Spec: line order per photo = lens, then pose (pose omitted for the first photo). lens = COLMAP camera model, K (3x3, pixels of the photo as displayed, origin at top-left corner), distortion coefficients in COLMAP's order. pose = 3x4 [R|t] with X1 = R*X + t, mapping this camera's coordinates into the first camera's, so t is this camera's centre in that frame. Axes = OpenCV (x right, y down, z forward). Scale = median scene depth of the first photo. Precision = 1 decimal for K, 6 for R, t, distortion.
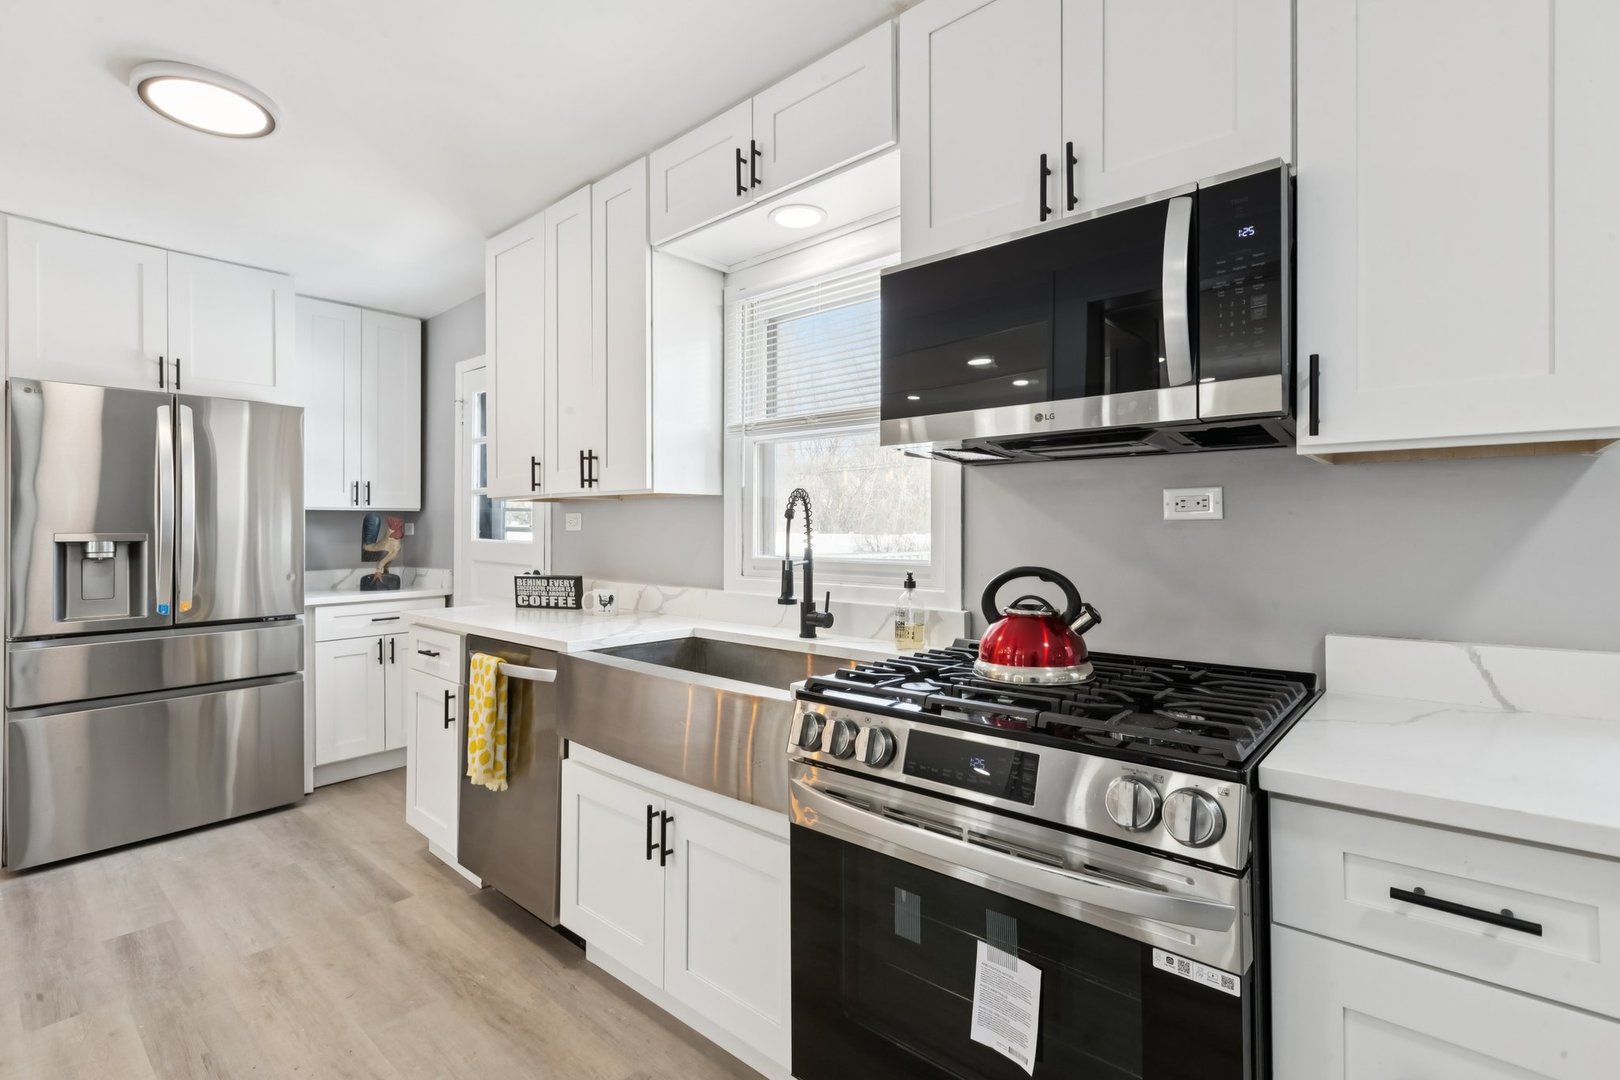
lens RADIAL K [[748.2, 0, 812.3], [0, 748.2, 526.4], [0, 0, 1]] dist [-0.000988, -0.001006]
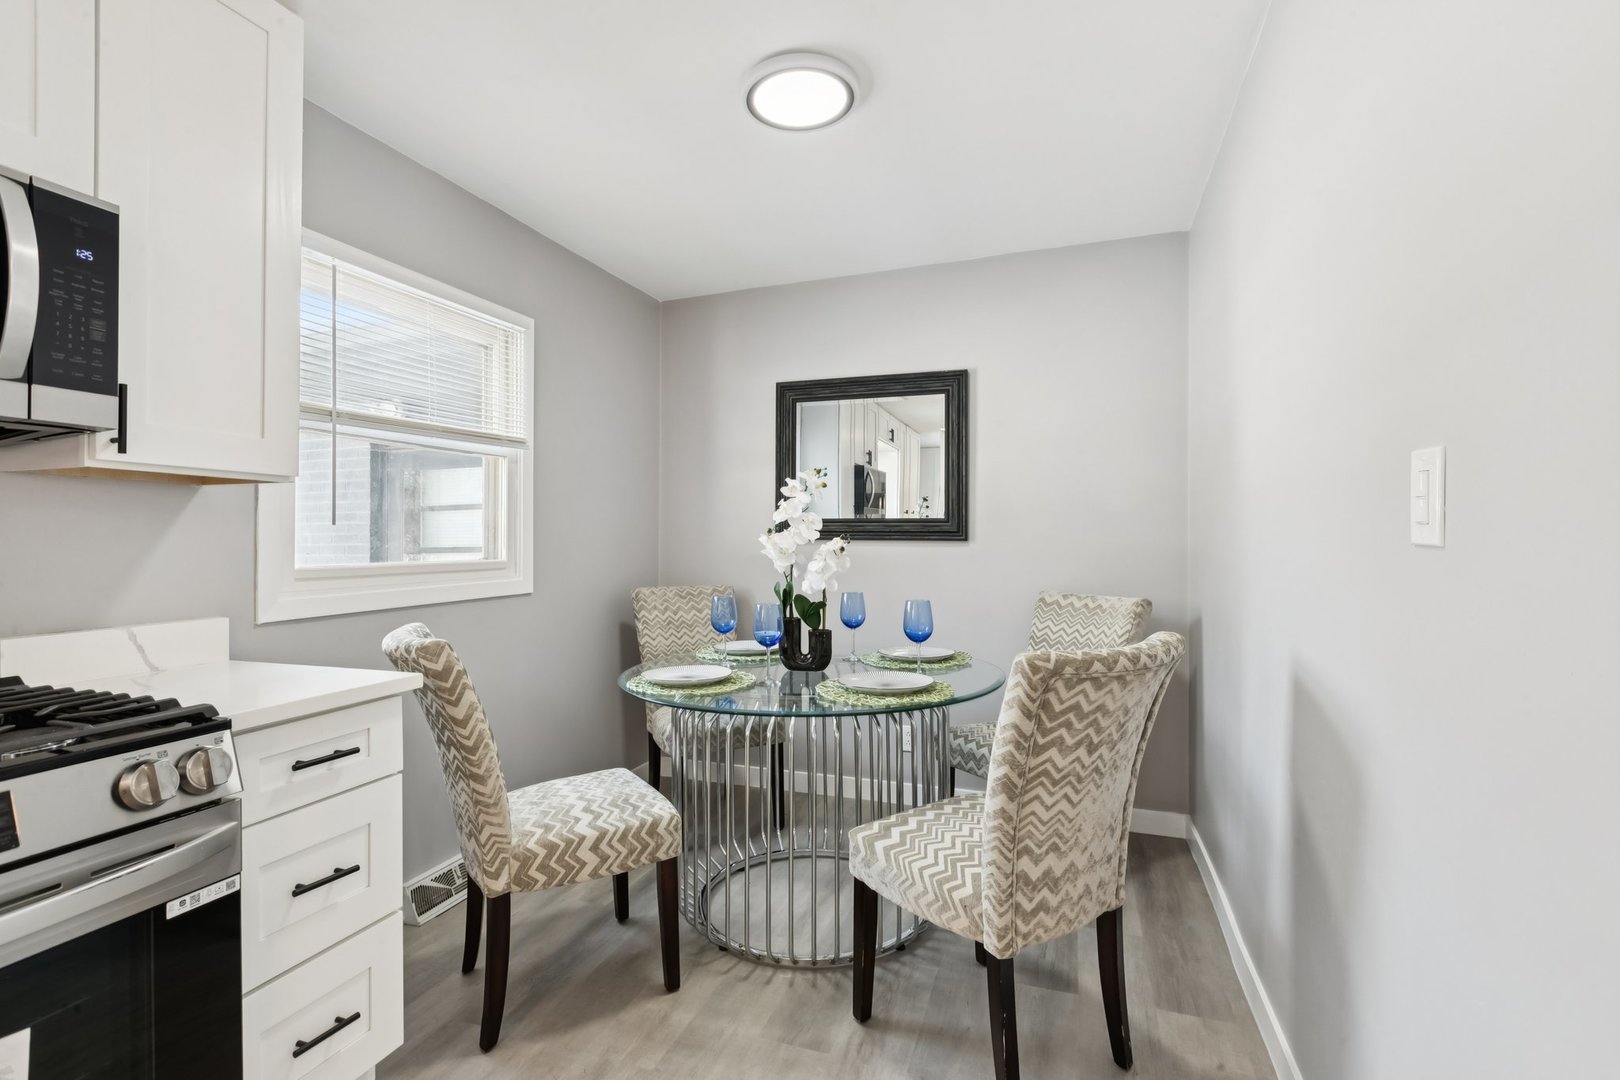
lens RADIAL K [[748.2, 0, 810.0], [0, 748.2, 540.2], [0, 0, 1]] dist [-0.000988, -0.001006]
pose [[-0.376450, 0.006512, 0.926414, -0.799060], [0.000215, 0.999976, -0.006942, 0.021379], [-0.926437, -0.002414, -0.376442, 0.443314]]
